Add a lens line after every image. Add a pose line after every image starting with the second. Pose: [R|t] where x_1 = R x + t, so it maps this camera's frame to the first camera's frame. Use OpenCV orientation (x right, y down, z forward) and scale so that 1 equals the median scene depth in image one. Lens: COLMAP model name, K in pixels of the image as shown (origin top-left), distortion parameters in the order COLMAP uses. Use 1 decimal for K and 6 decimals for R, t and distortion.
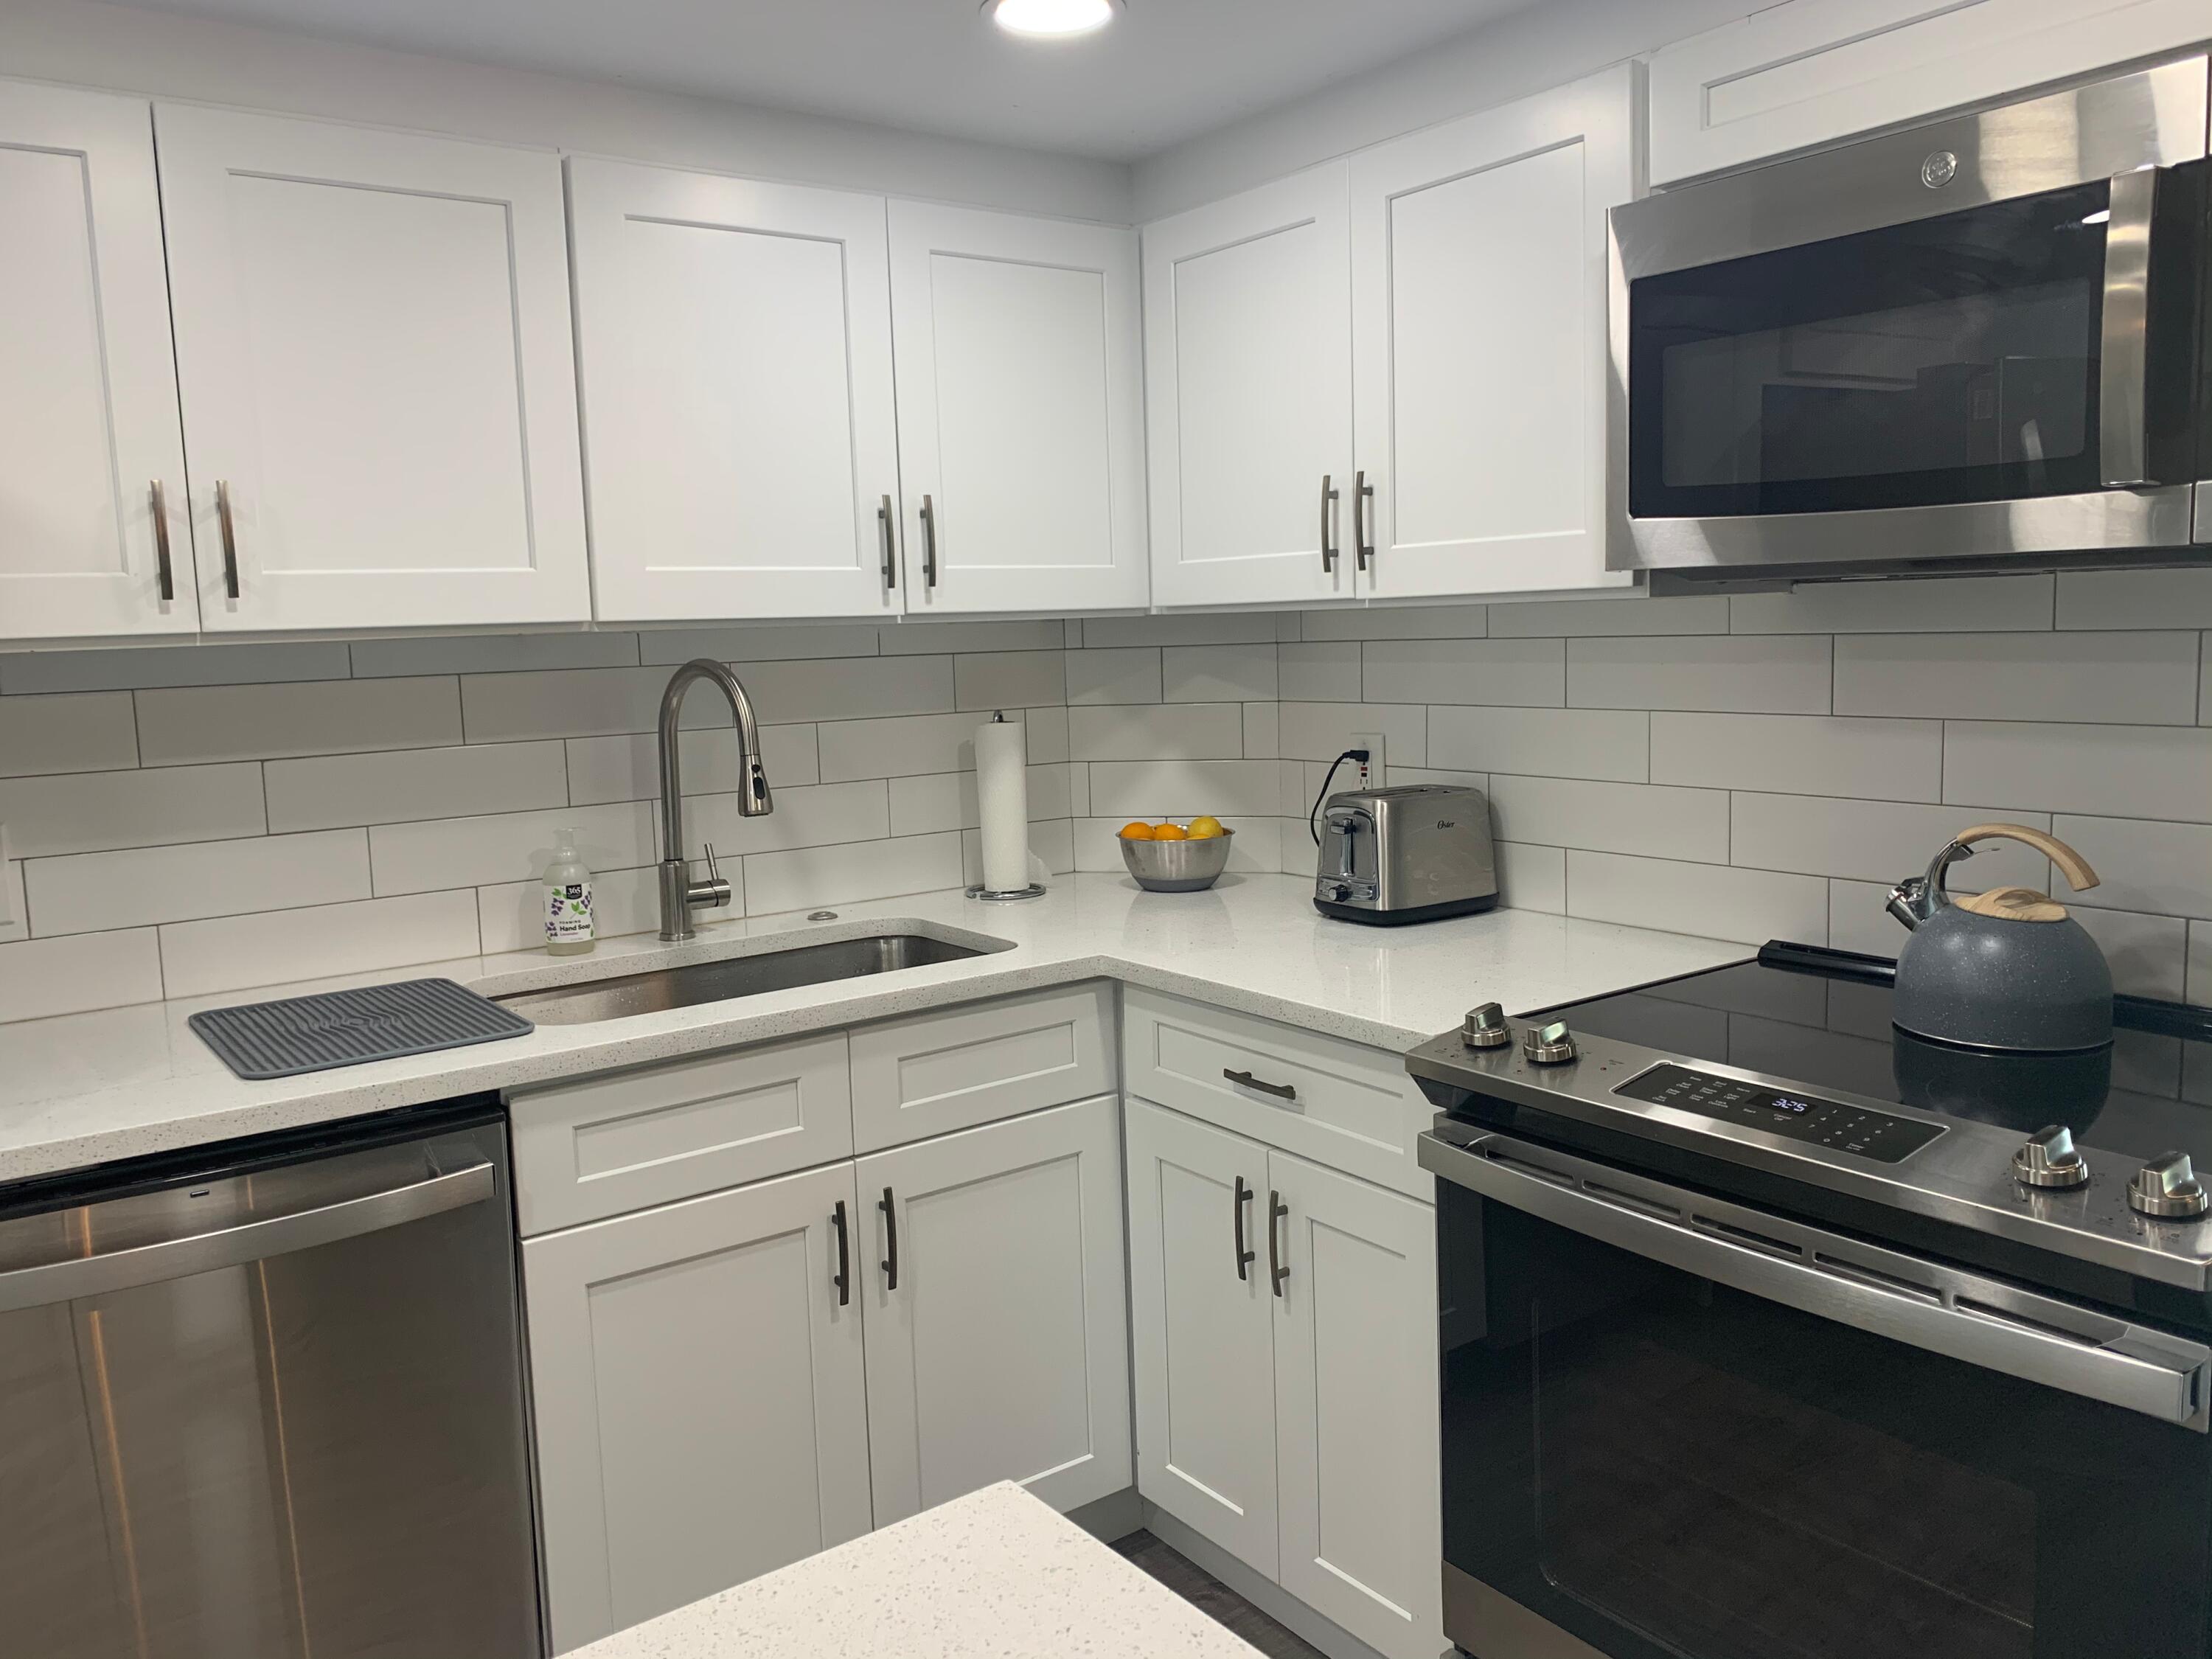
lens RADIAL K [[1679.9, 0, 1105.3], [0, 1679.9, 798.7], [0, 0, 1]] dist [0.072634, -0.134572]
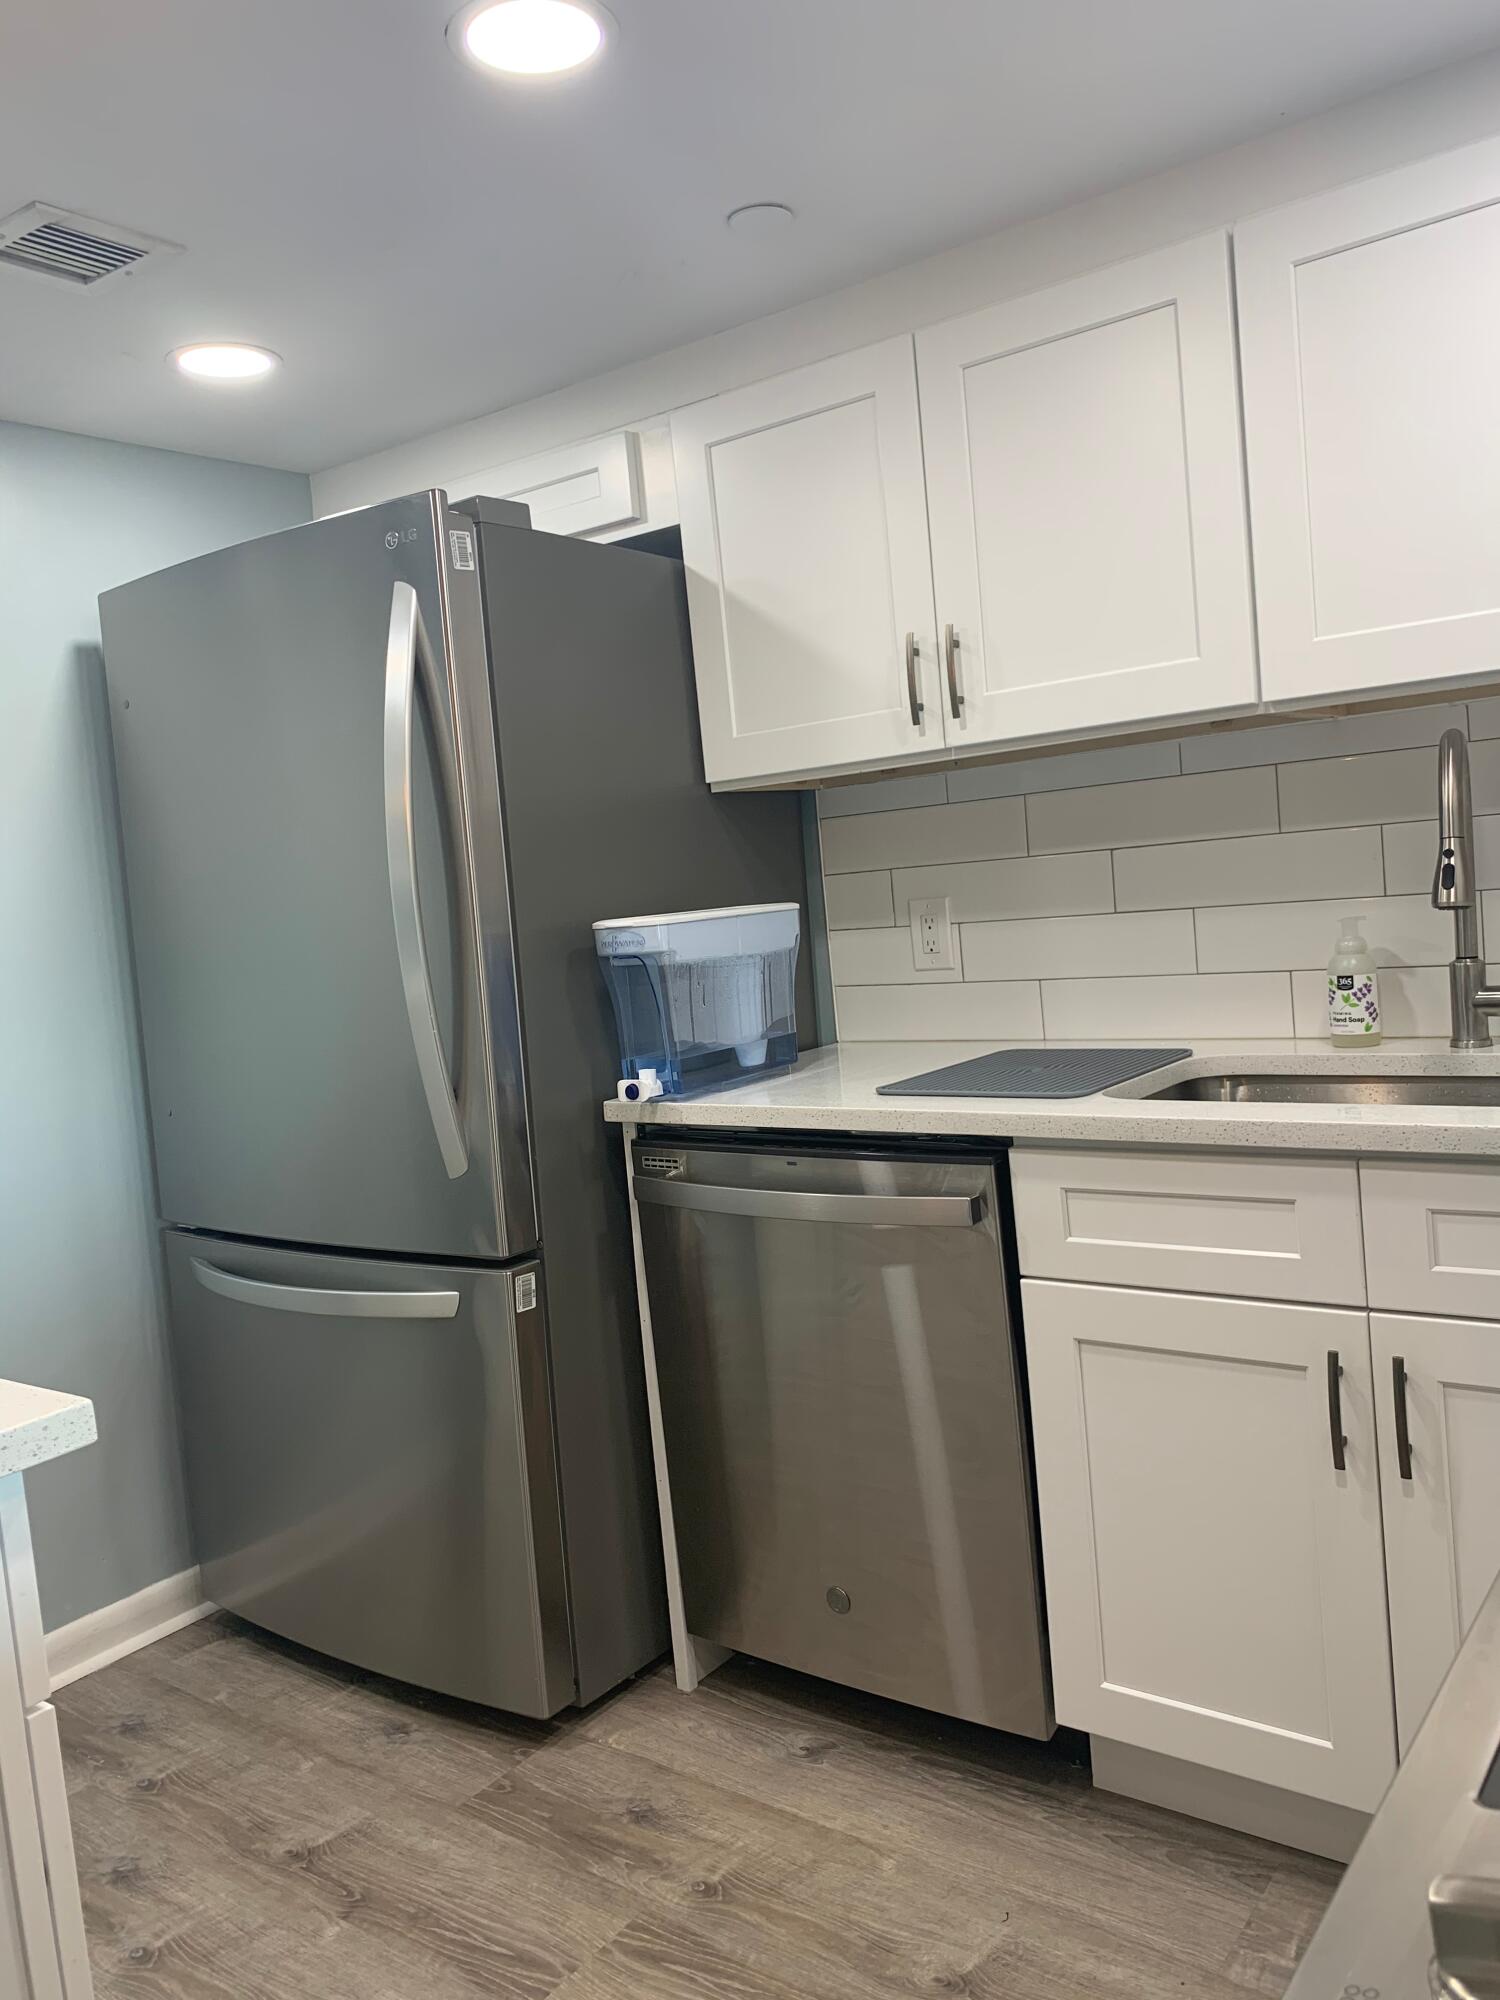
lens RADIAL K [[1518.9, 0, 765.4], [0, 1518.9, 994.2], [0, 0, 1]] dist [0.072634, -0.134572]
pose [[0.292642, 0.081799, -0.952717, 0.426403], [-0.022122, 0.996647, 0.078776, -0.000351], [0.955966, -0.001977, 0.293471, 0.423762]]
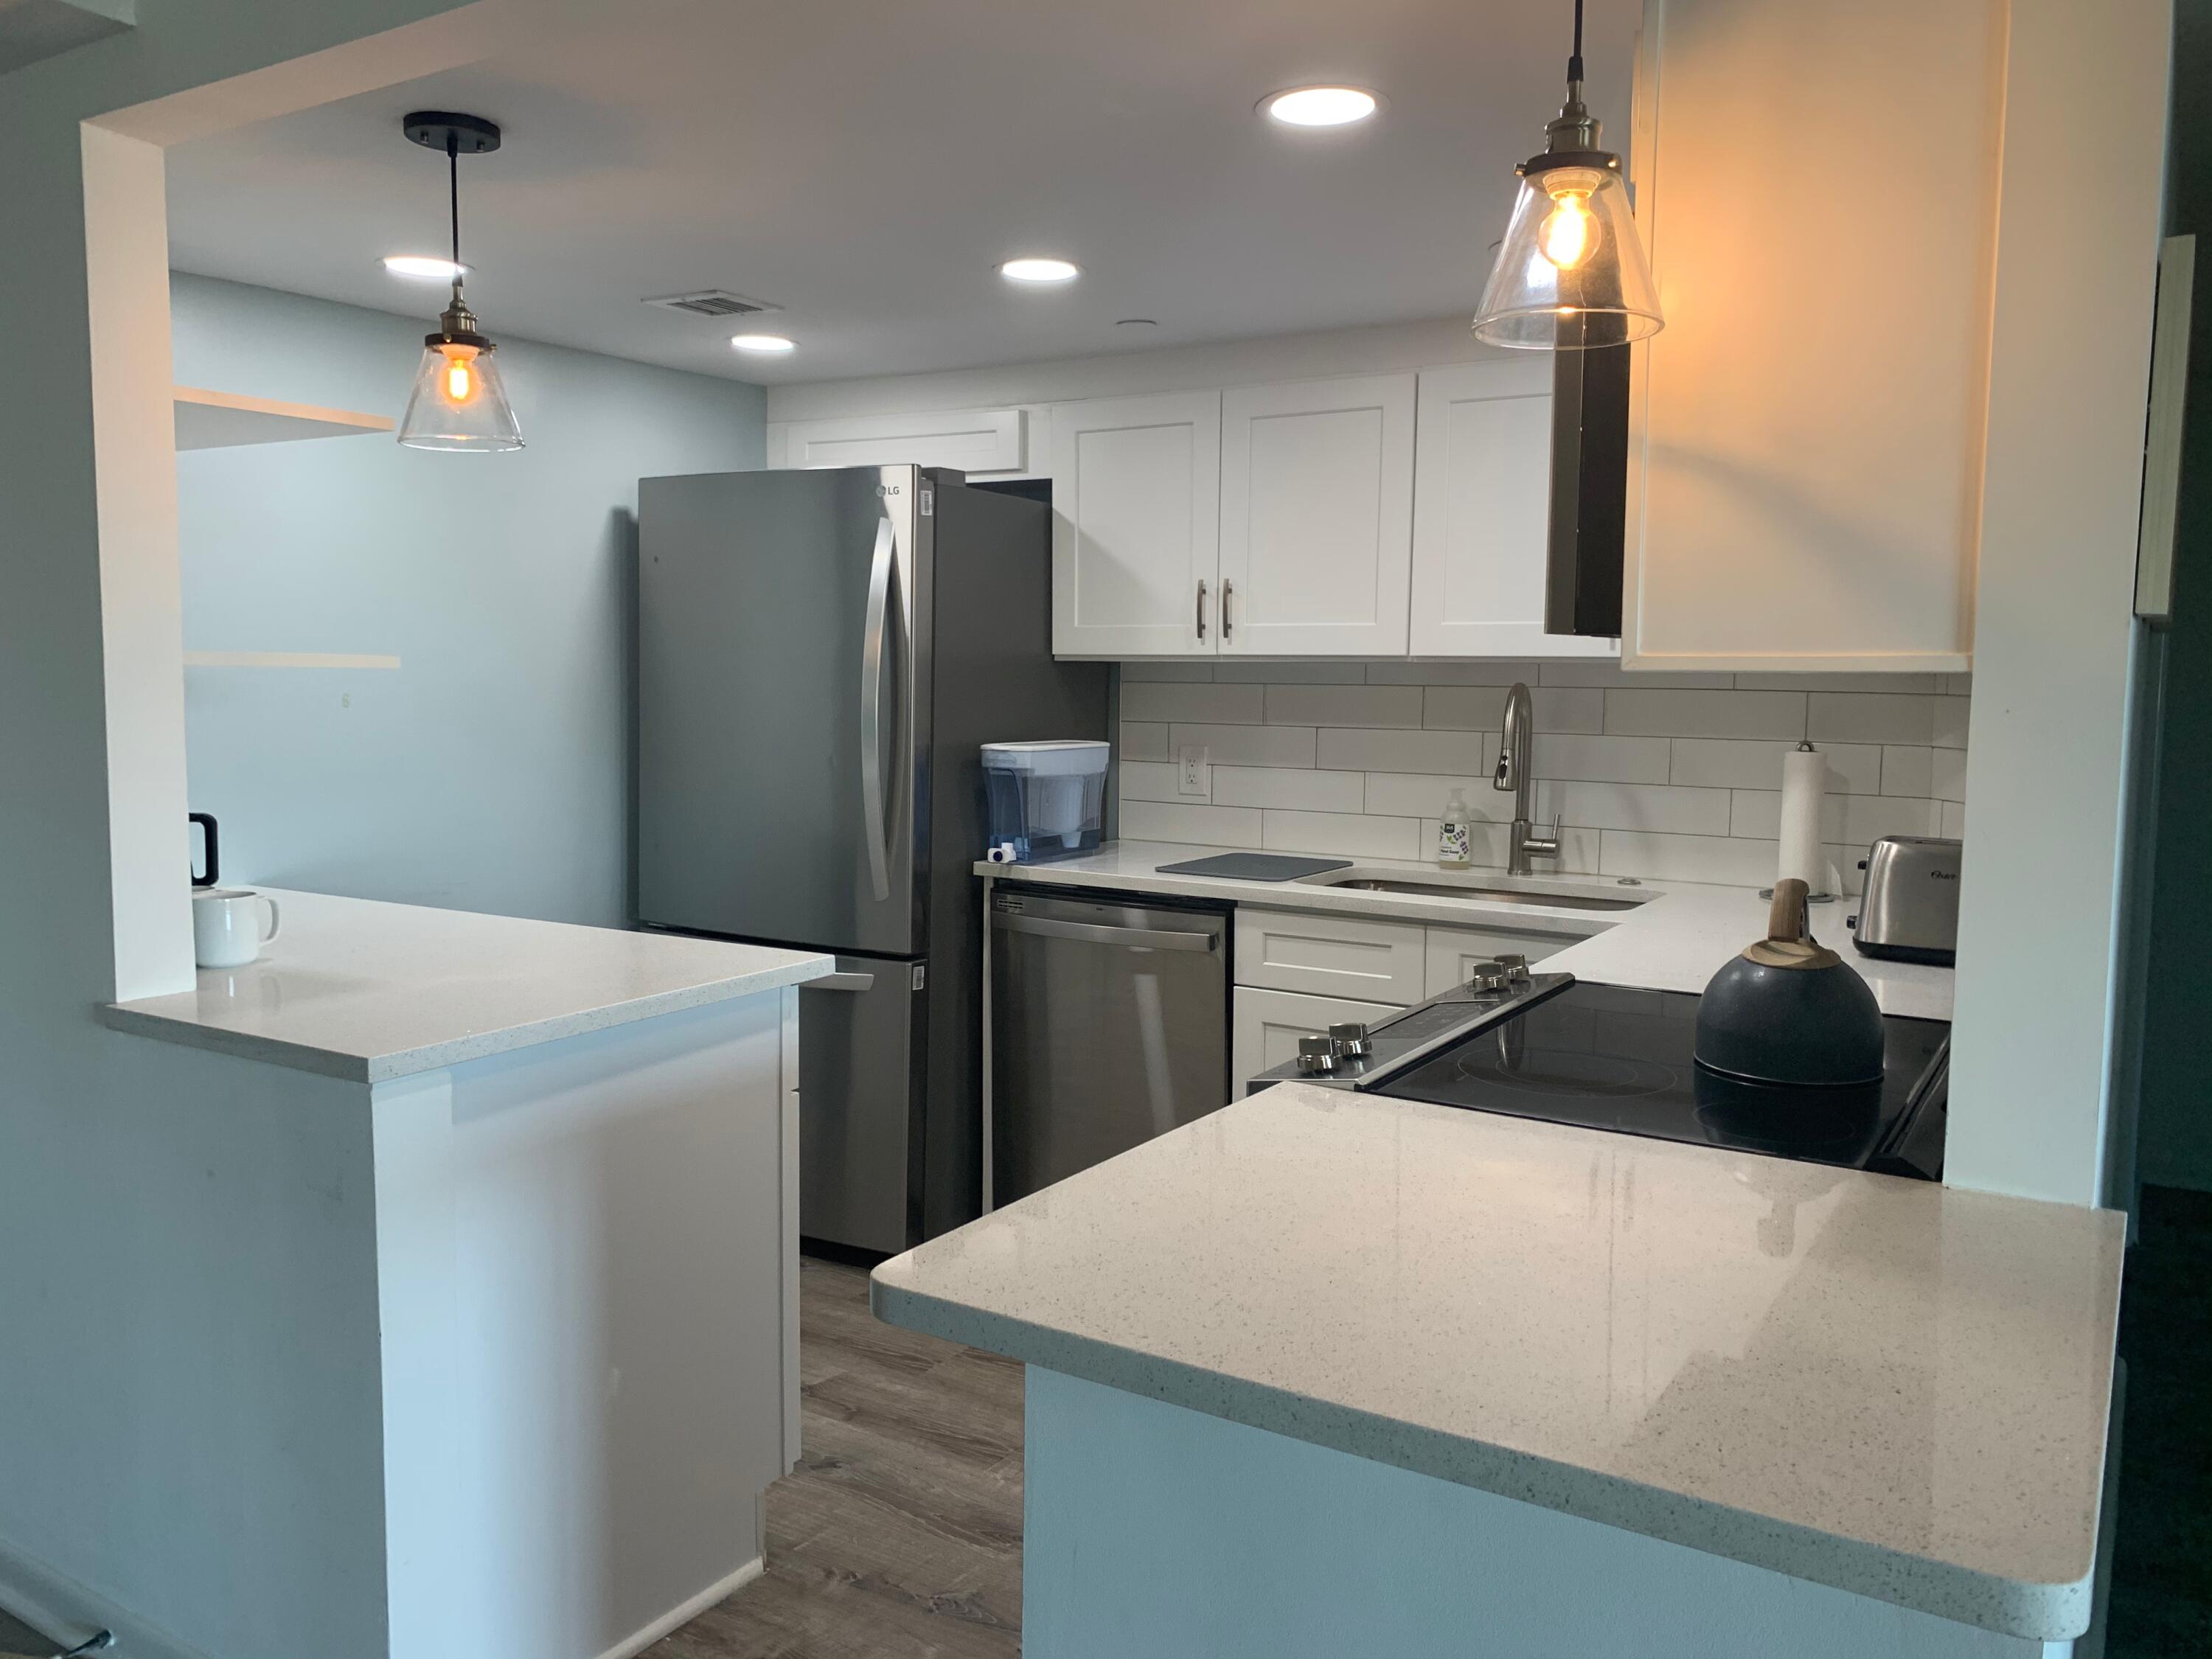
lens RADIAL K [[1679.9, 0, 1105.3], [0, 1679.9, 798.7], [0, 0, 1]] dist [0.072634, -0.134572]
pose [[0.361670, 0.111578, -0.925605, 1.002982], [-0.121600, 0.989977, 0.071824, -0.044868], [0.924342, 0.086577, 0.371613, 0.128813]]
